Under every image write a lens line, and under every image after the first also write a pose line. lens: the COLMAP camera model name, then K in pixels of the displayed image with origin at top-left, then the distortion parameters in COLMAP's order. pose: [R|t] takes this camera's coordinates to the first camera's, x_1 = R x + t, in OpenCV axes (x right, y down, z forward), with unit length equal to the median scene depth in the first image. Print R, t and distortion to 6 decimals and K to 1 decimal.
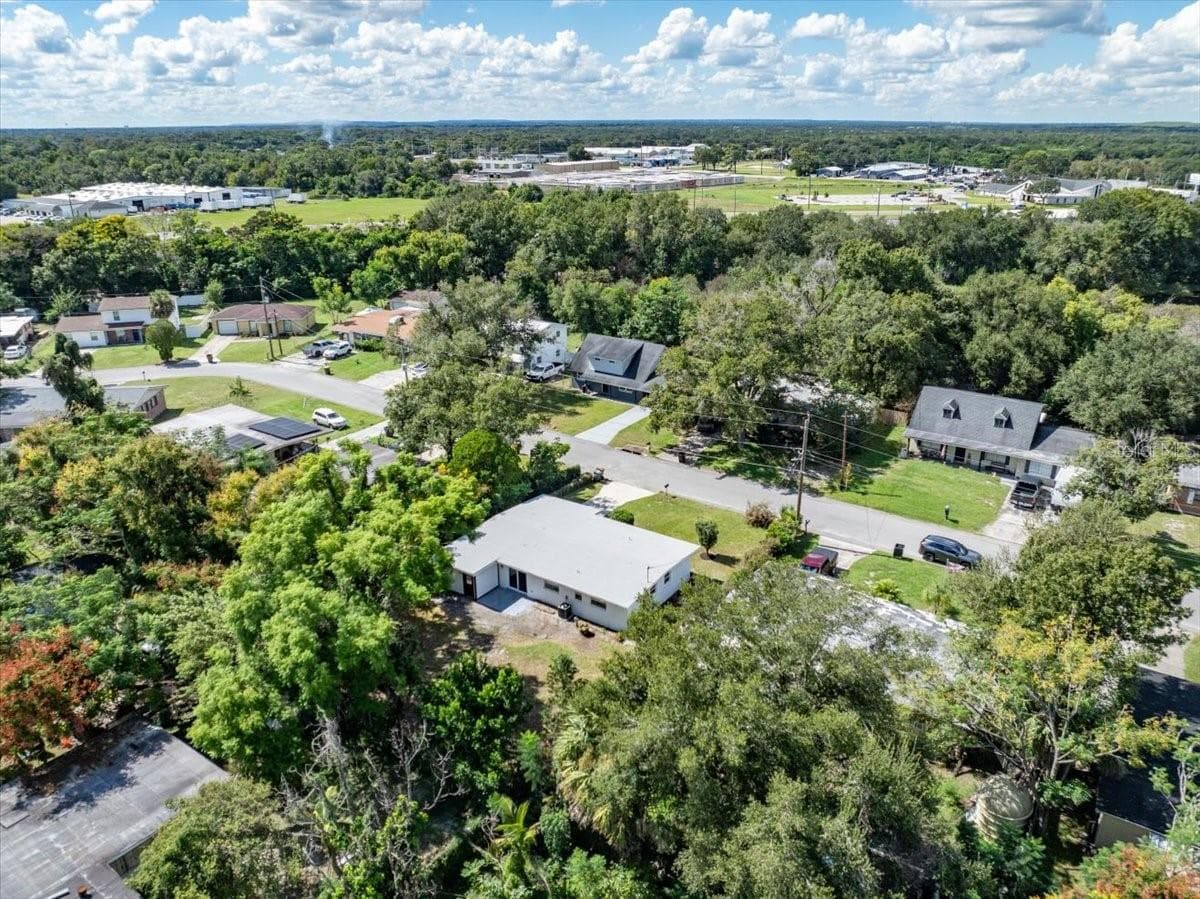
lens RADIAL K [[853.0, 0, 601.4], [0, 853.0, 446.4], [0, 0, 1]] dist [-0.048277, 0.020304]
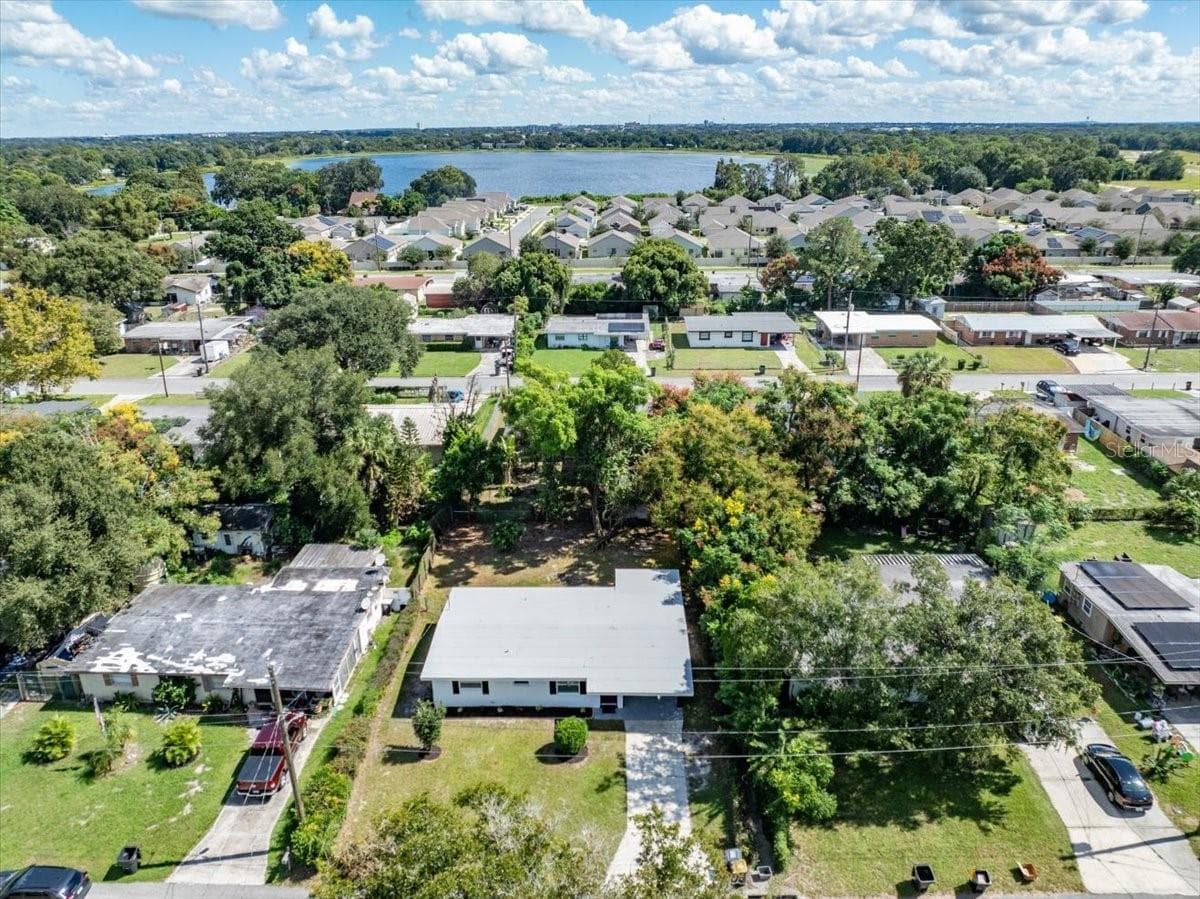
lens RADIAL K [[853.0, 0, 600.2], [0, 853.0, 444.5], [0, 0, 1]] dist [-0.048277, 0.020304]
pose [[-0.841036, 0.199568, -0.502823, 0.231945], [-0.182446, 0.770381, 0.610923, -0.388561], [0.509286, 0.605547, -0.611508, 1.007242]]
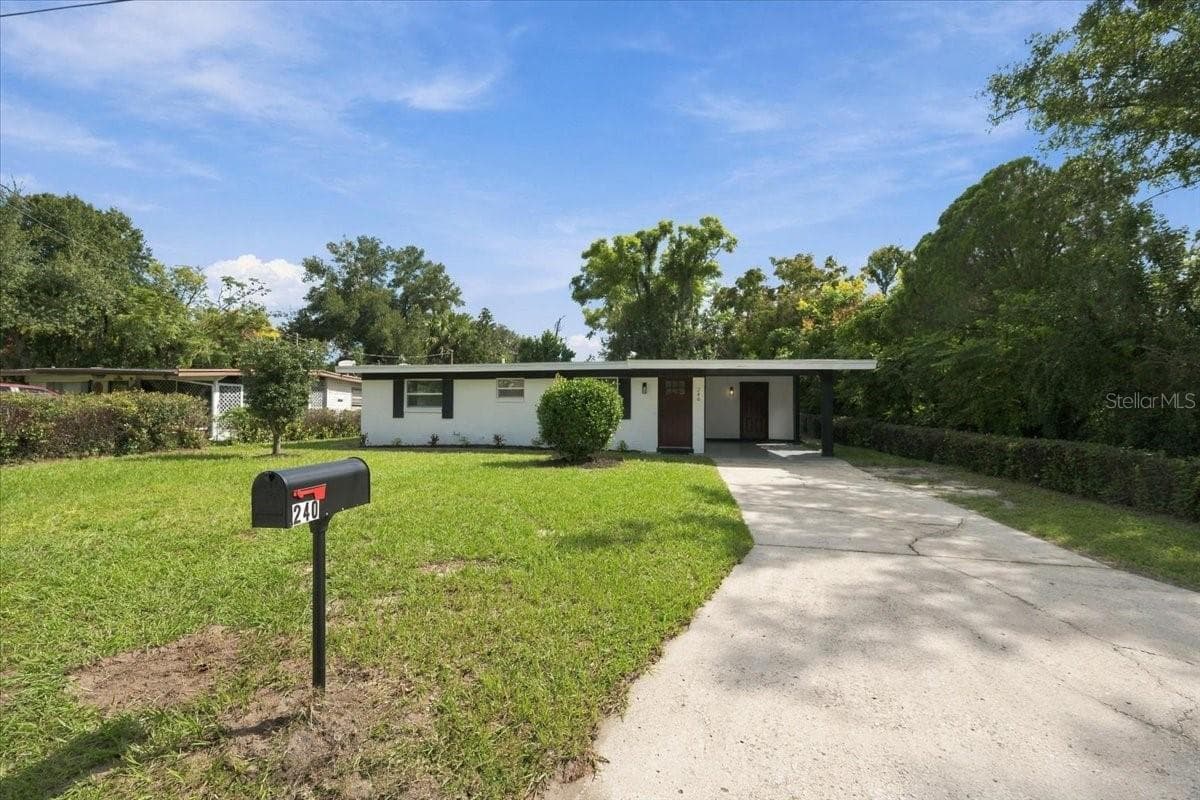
lens RADIAL K [[477.7, 0, 595.1], [0, 477.7, 397.2], [0, 0, 1]] dist [0.000143, -0.000619]
pose [[-0.920705, -0.025620, -0.389418, 0.064760], [-0.147971, 0.946252, 0.287595, 0.031331], [0.361119, 0.322413, -0.875010, 0.894262]]
